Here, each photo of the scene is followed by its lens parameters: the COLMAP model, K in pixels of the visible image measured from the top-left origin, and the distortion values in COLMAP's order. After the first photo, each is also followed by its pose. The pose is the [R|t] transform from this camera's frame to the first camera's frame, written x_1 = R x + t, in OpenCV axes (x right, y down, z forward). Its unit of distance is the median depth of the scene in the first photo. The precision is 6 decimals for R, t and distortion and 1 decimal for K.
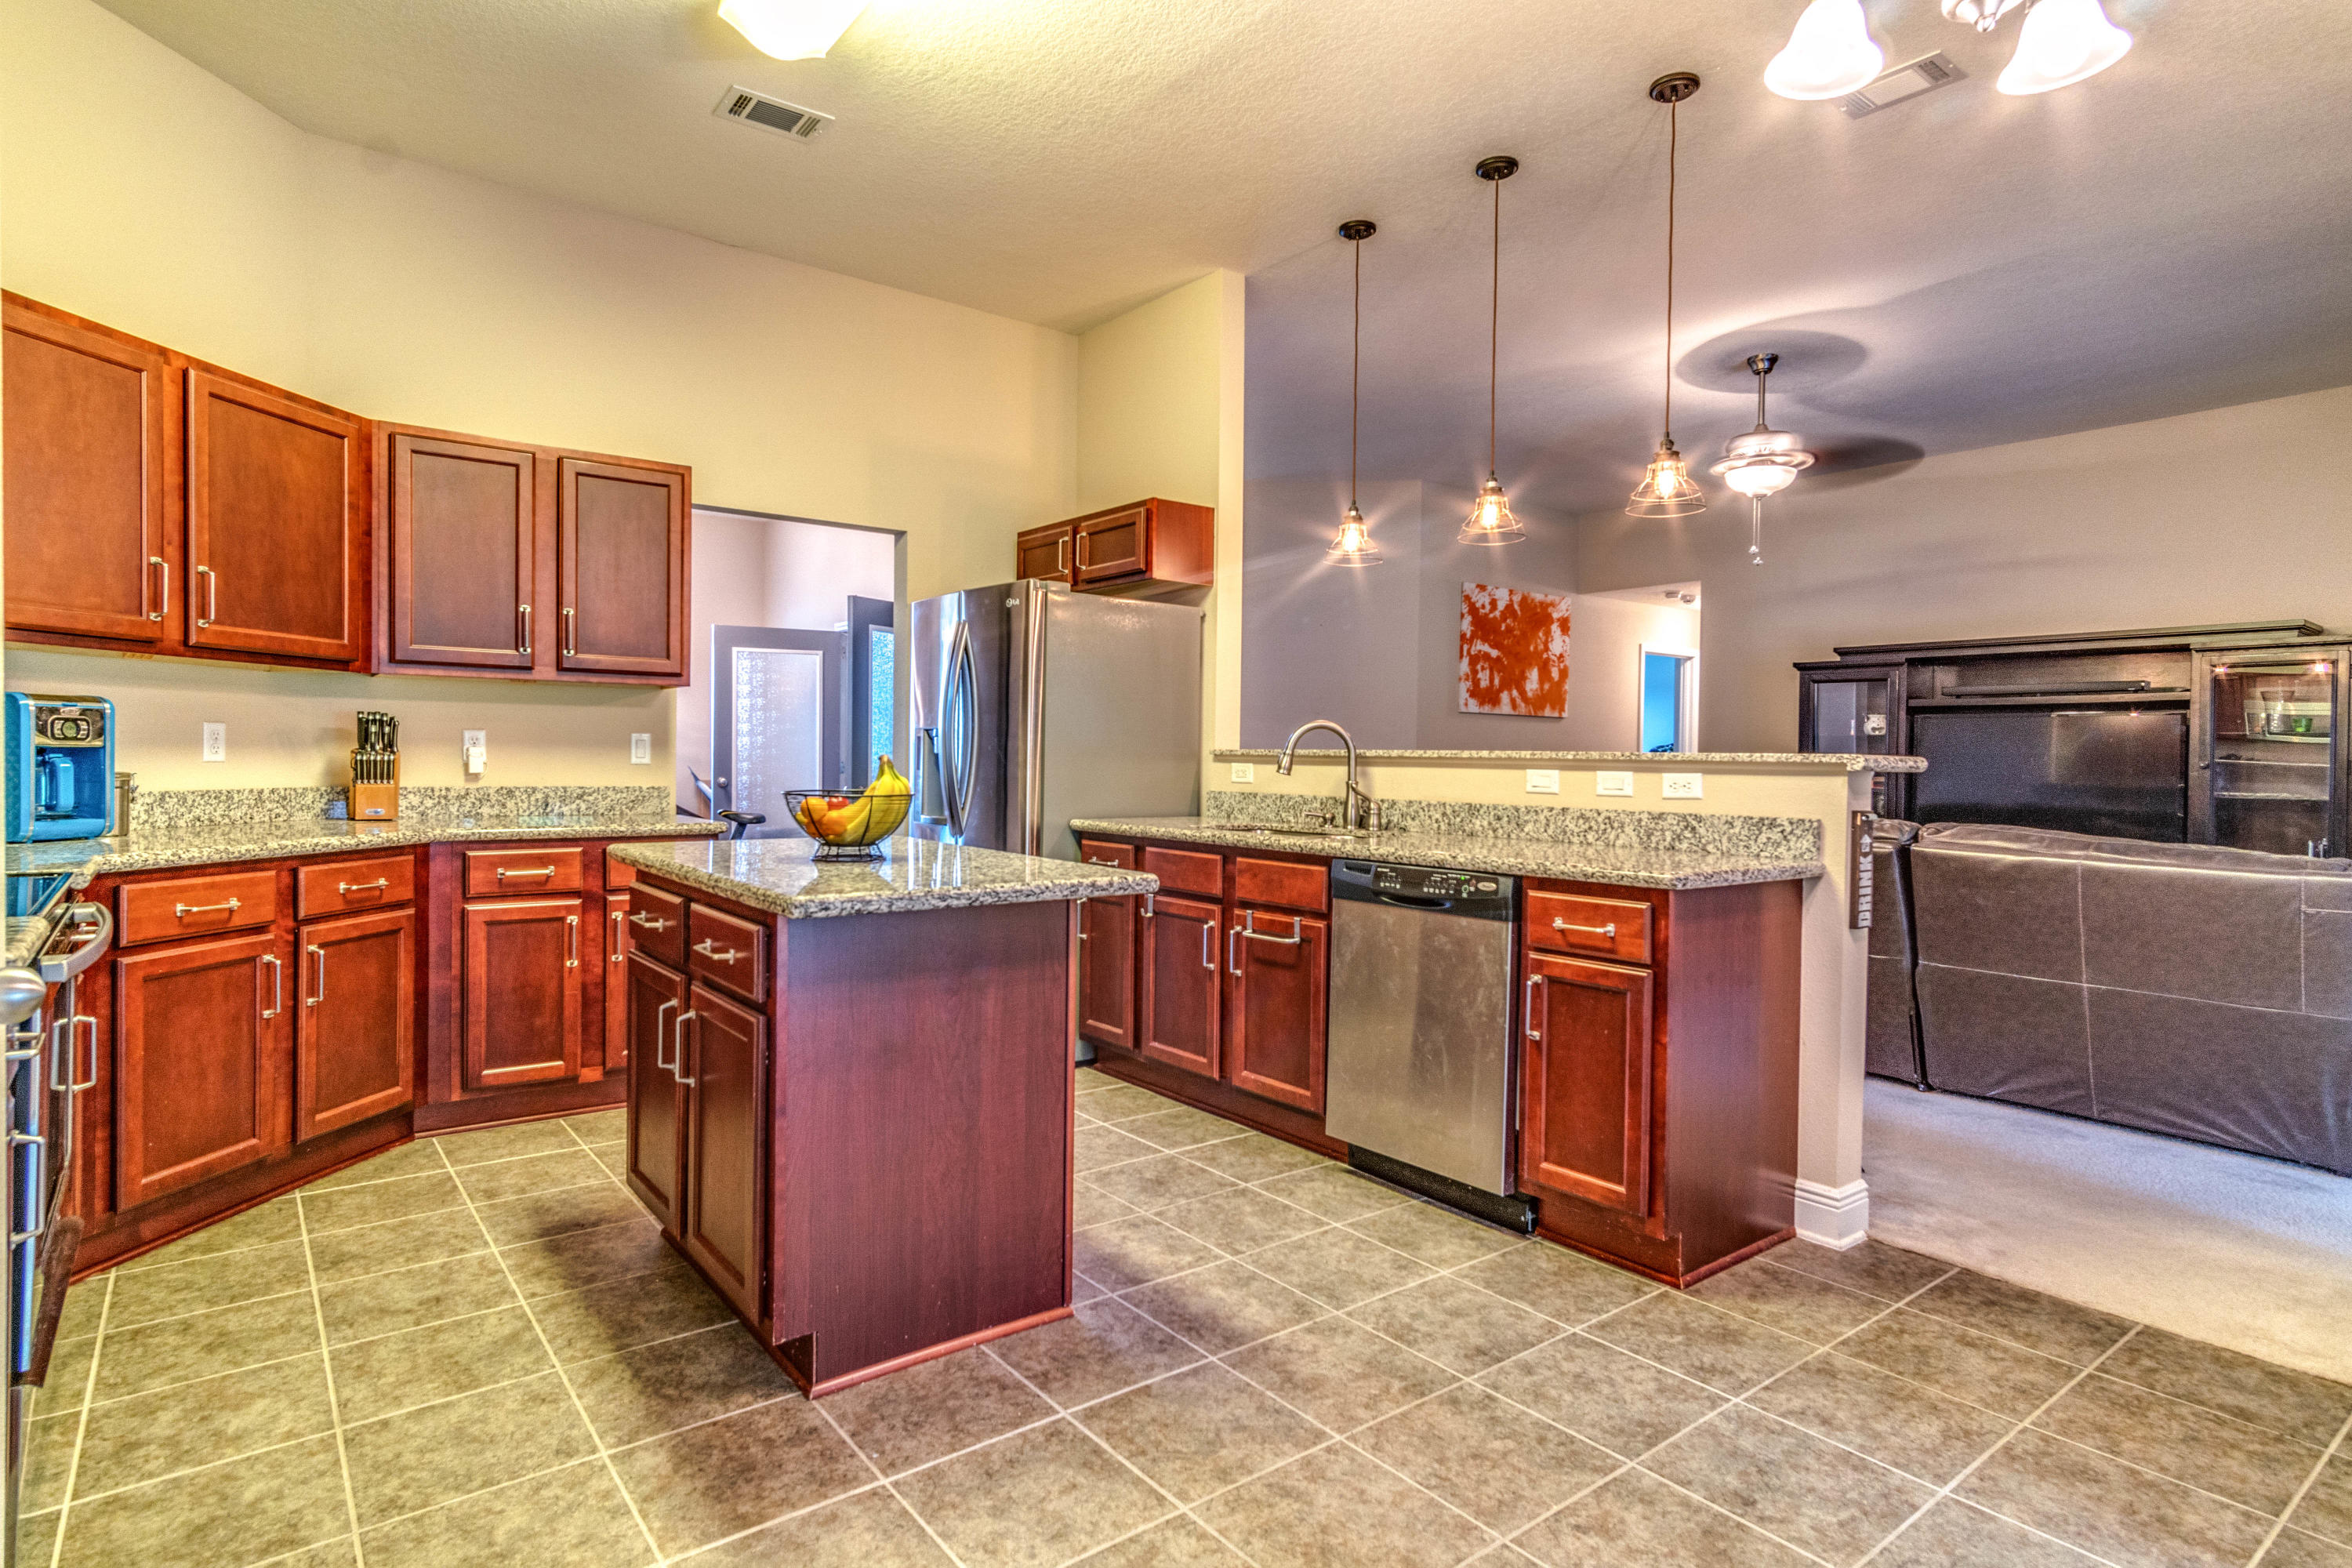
lens RADIAL K [[1234.9, 0, 1166.5], [0, 1234.9, 774.7], [0, 0, 1]] dist [0.001130, 0.004977]
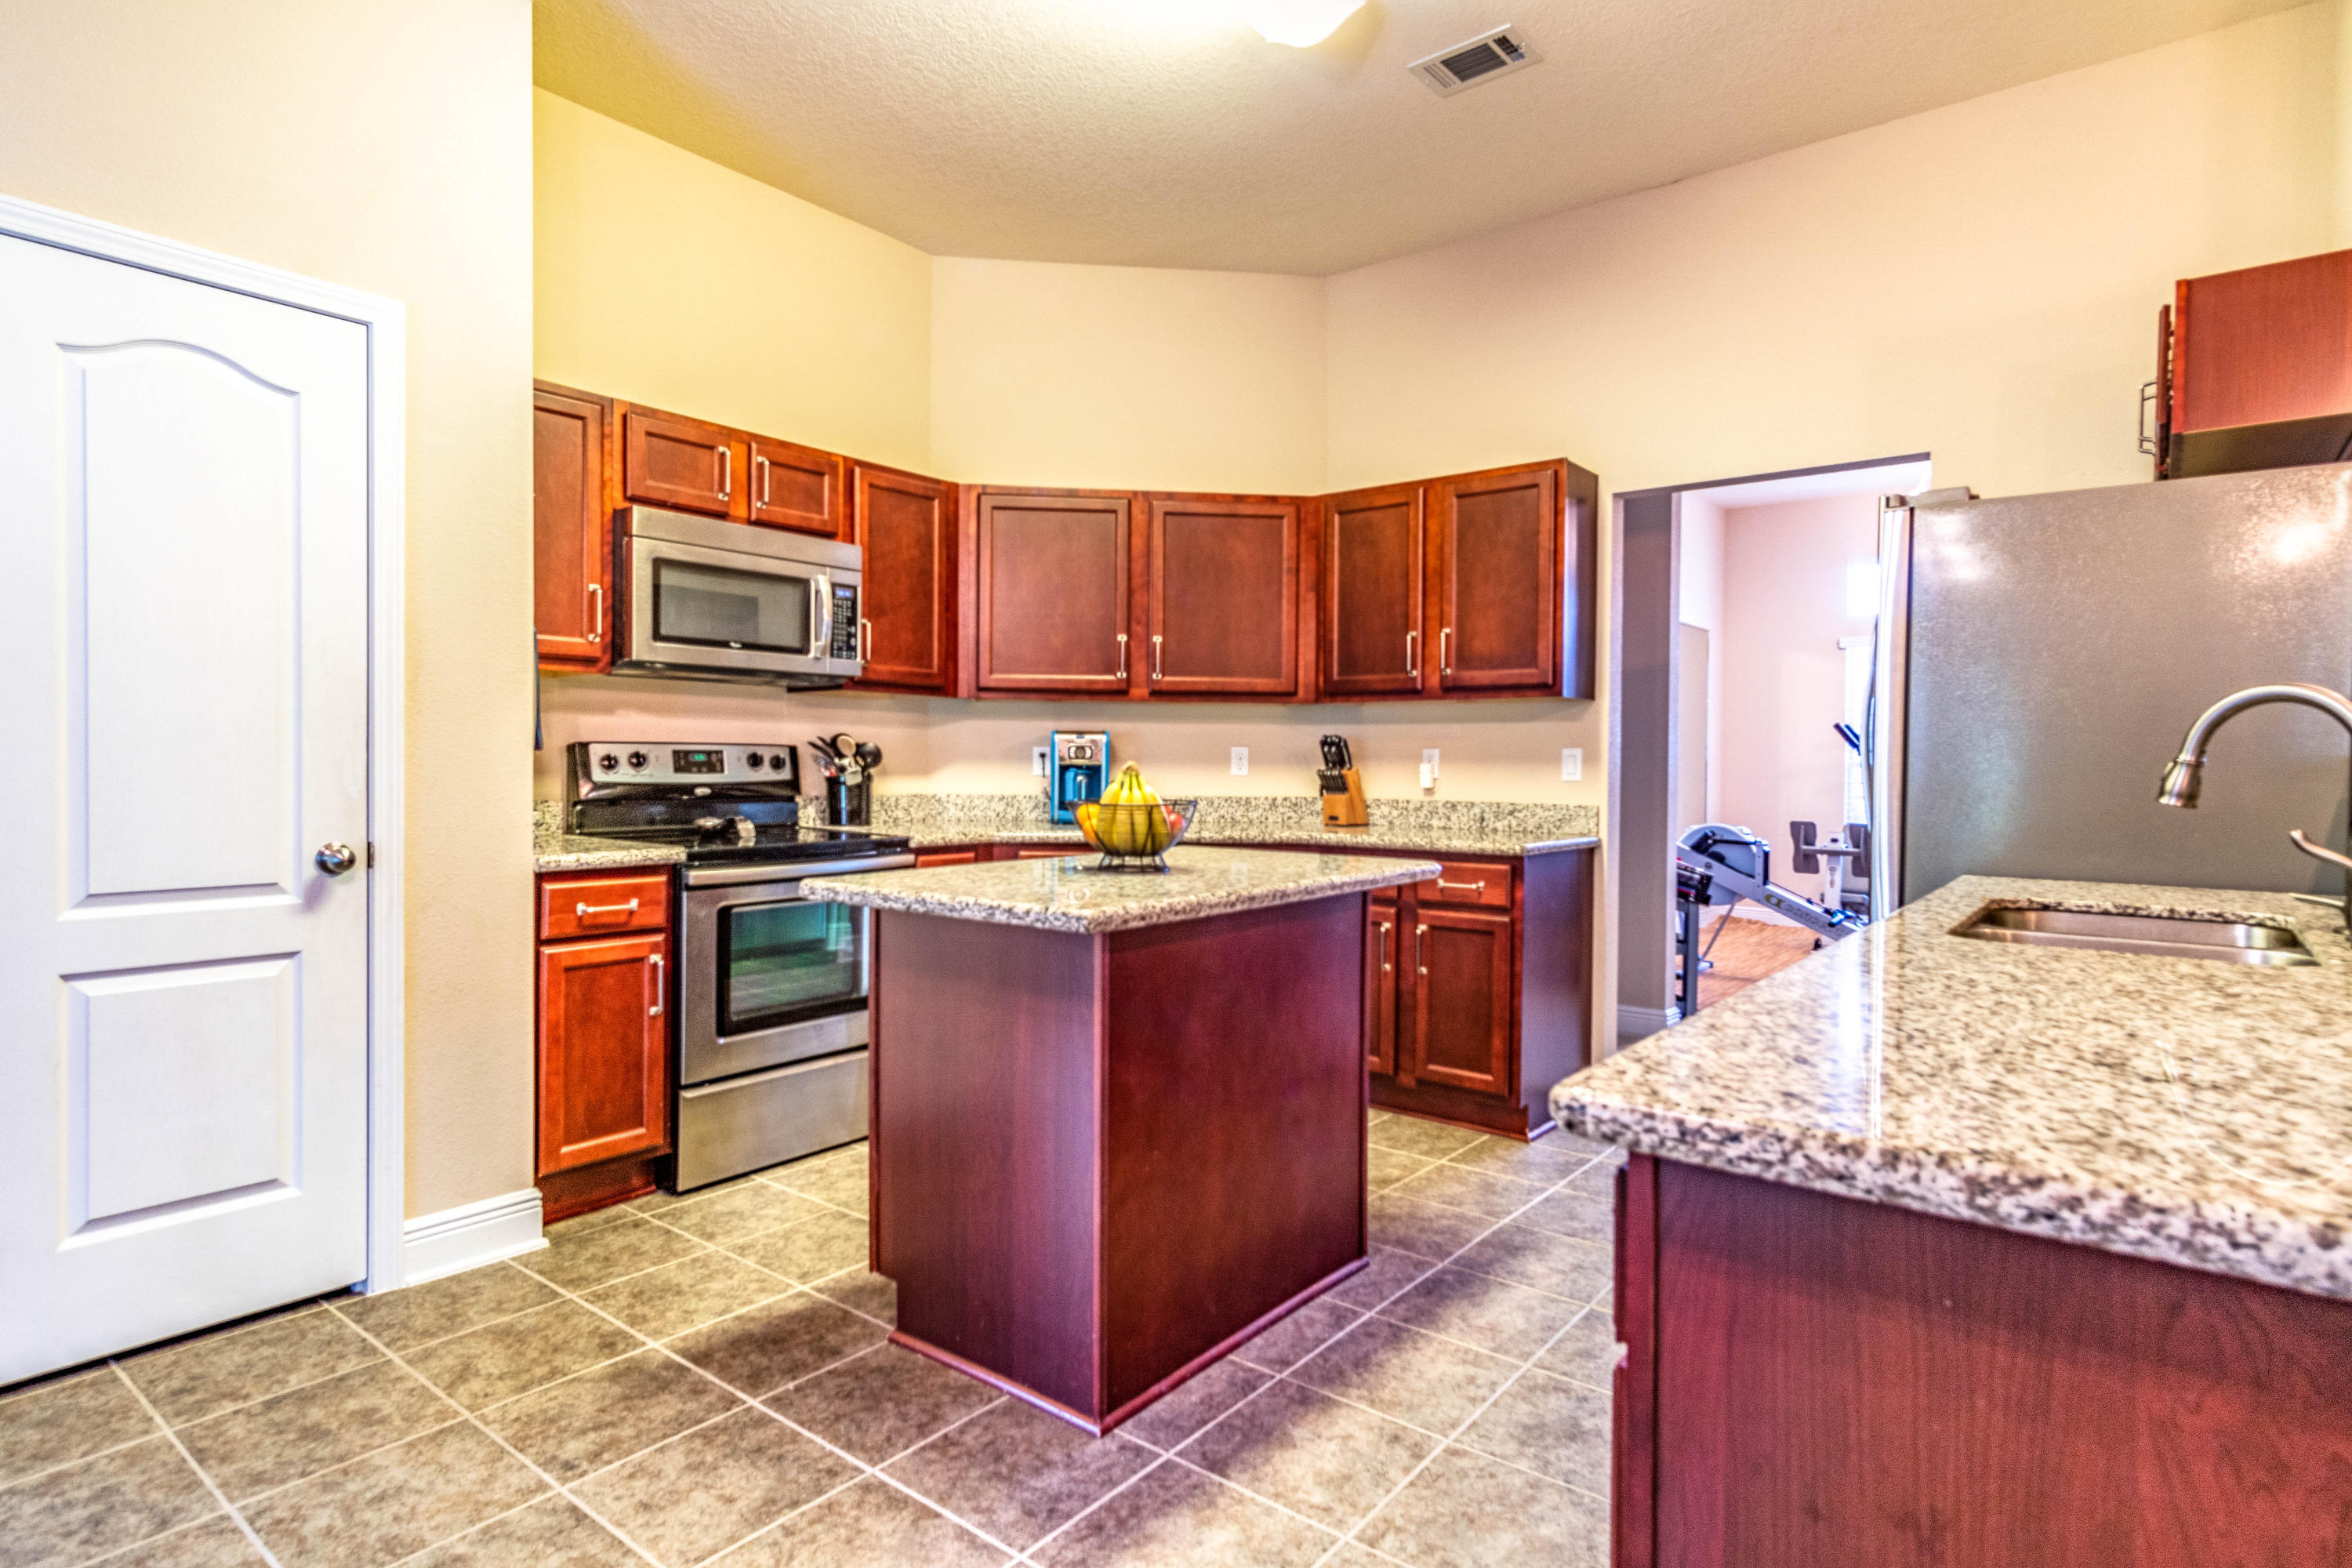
lens RADIAL K [[1234.9, 0, 1167.0], [0, 1234.9, 778.0], [0, 0, 1]] dist [0.001130, 0.004977]
pose [[0.236953, 0.000628, -0.971521, 0.526472], [-0.021174, 0.999766, -0.004518, -0.000185], [0.971290, 0.021641, 0.236911, 0.598727]]
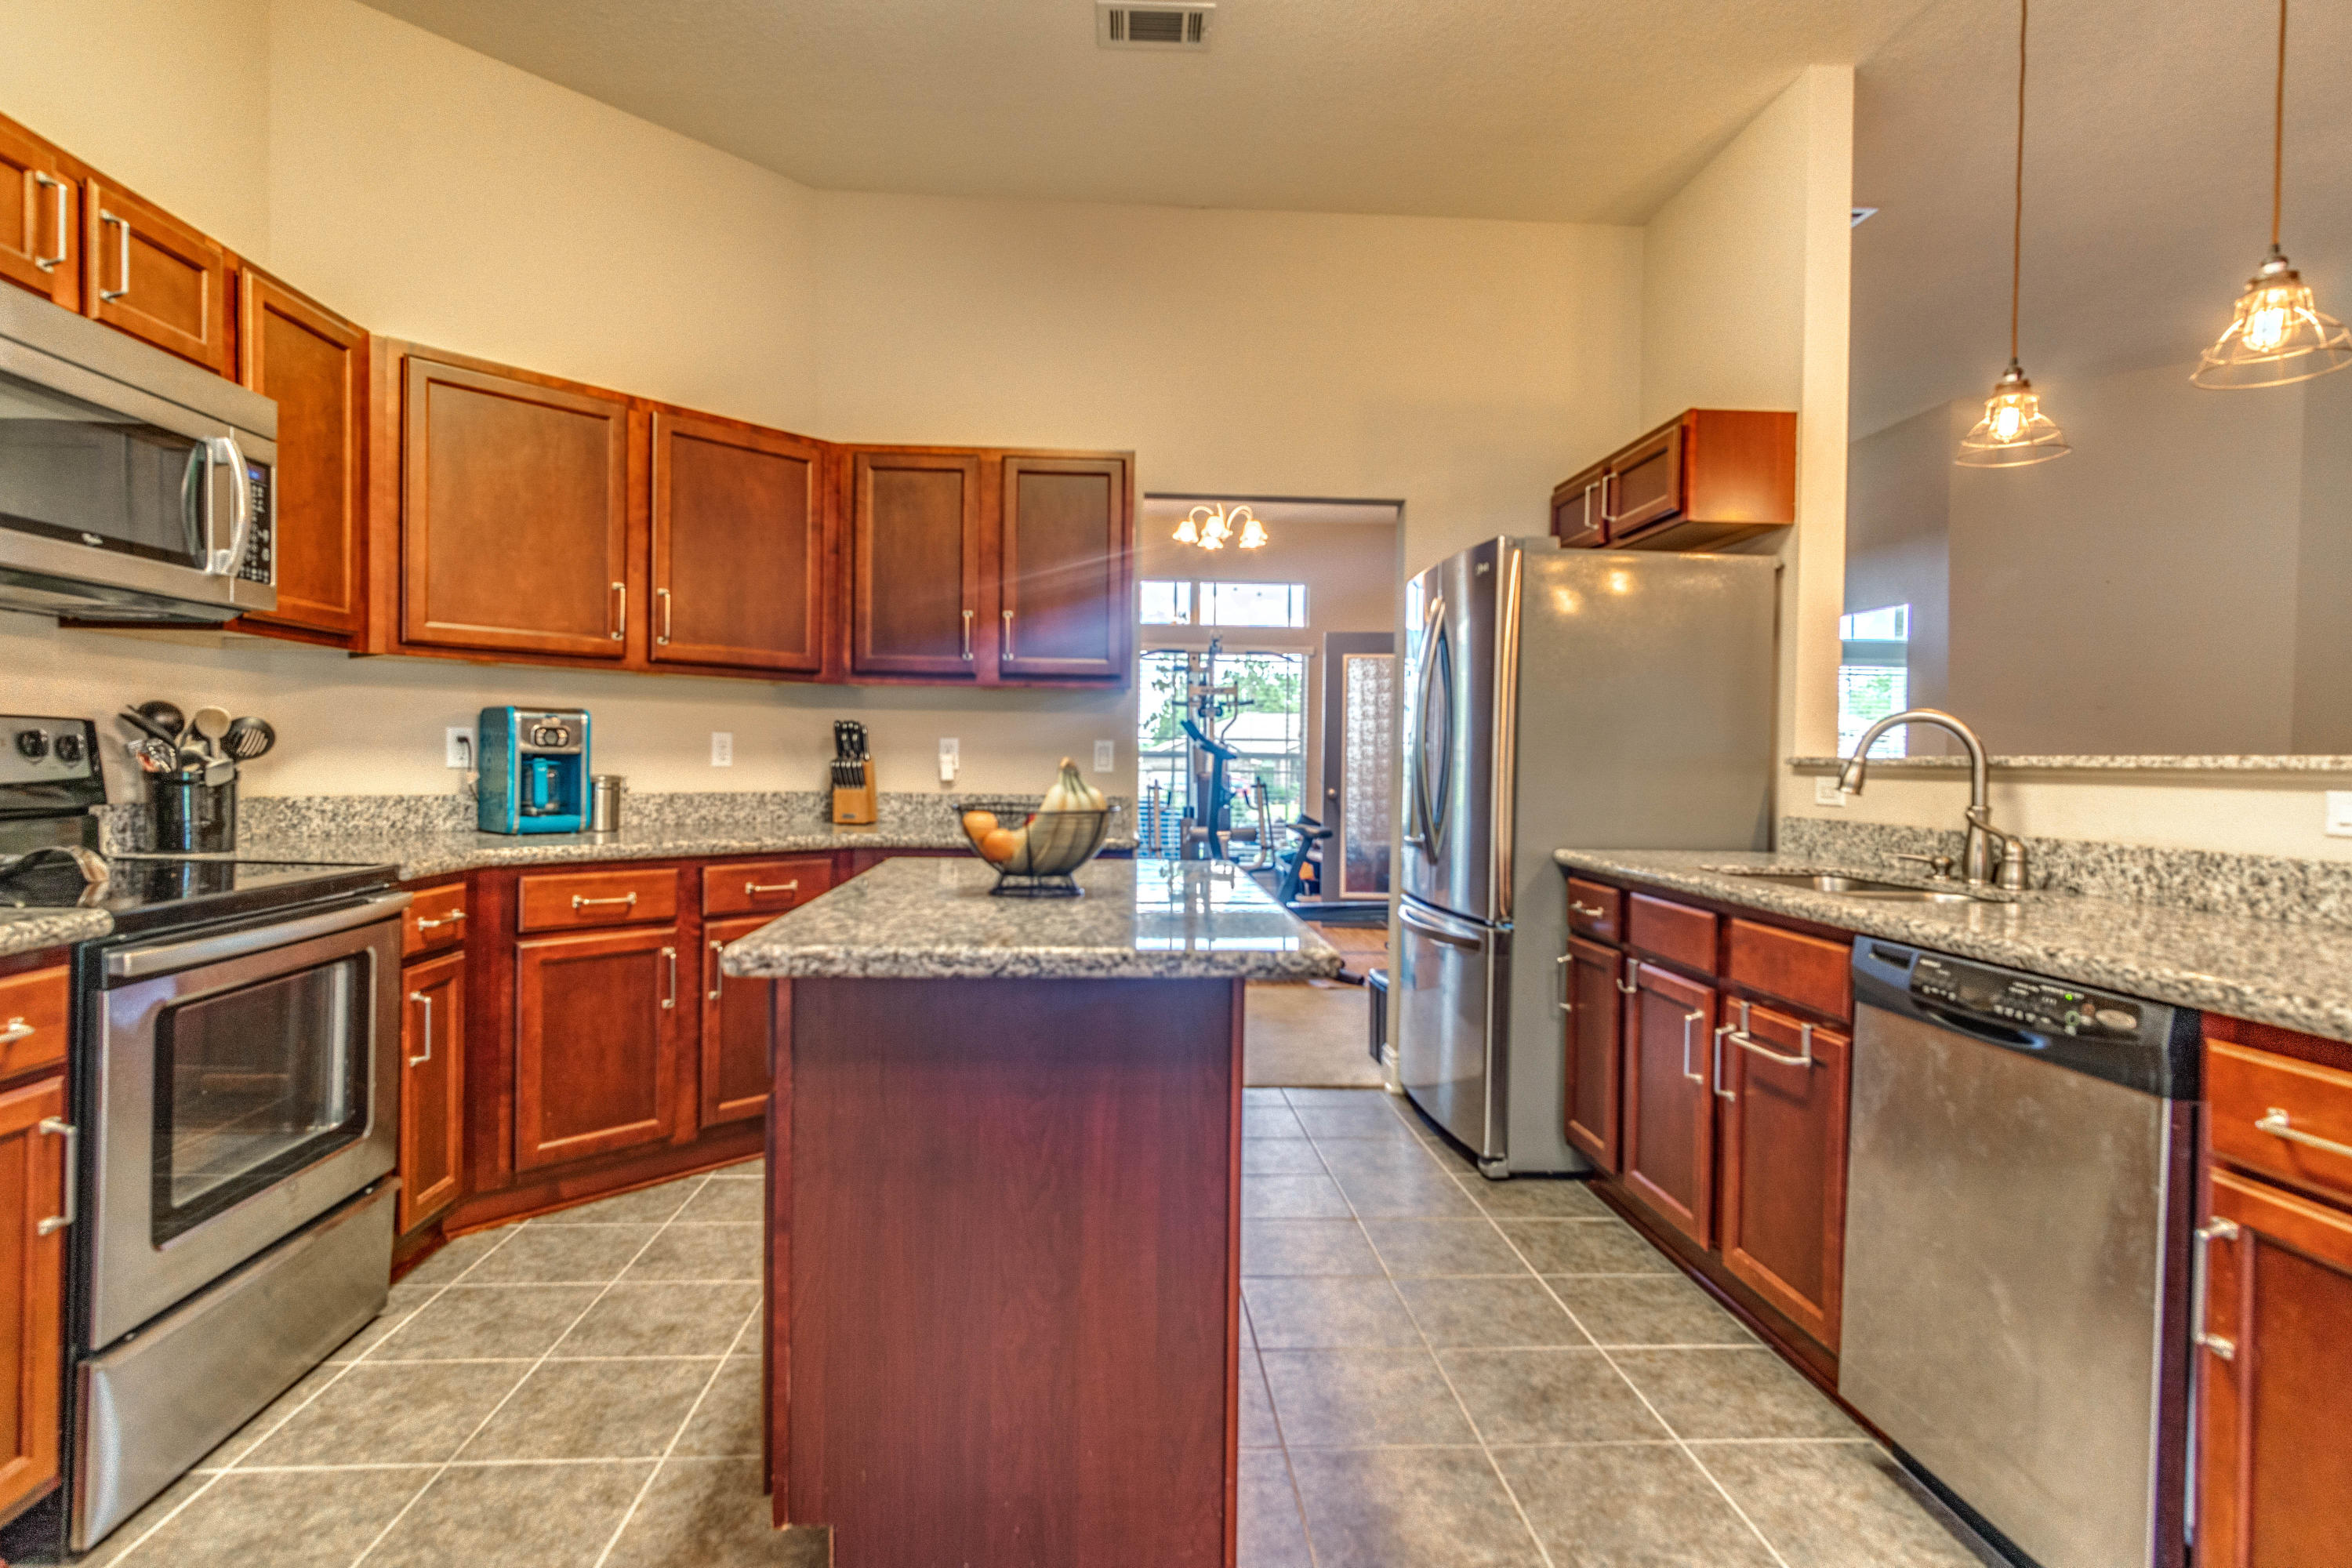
lens RADIAL K [[1234.9, 0, 1166.6], [0, 1234.9, 775.8], [0, 0, 1]] dist [0.001130, 0.004977]
pose [[0.827233, 0.007320, -0.561811, 0.187052], [-0.013280, 0.999891, -0.006527, -0.000924], [0.561702, 0.012860, 0.827240, 0.302891]]
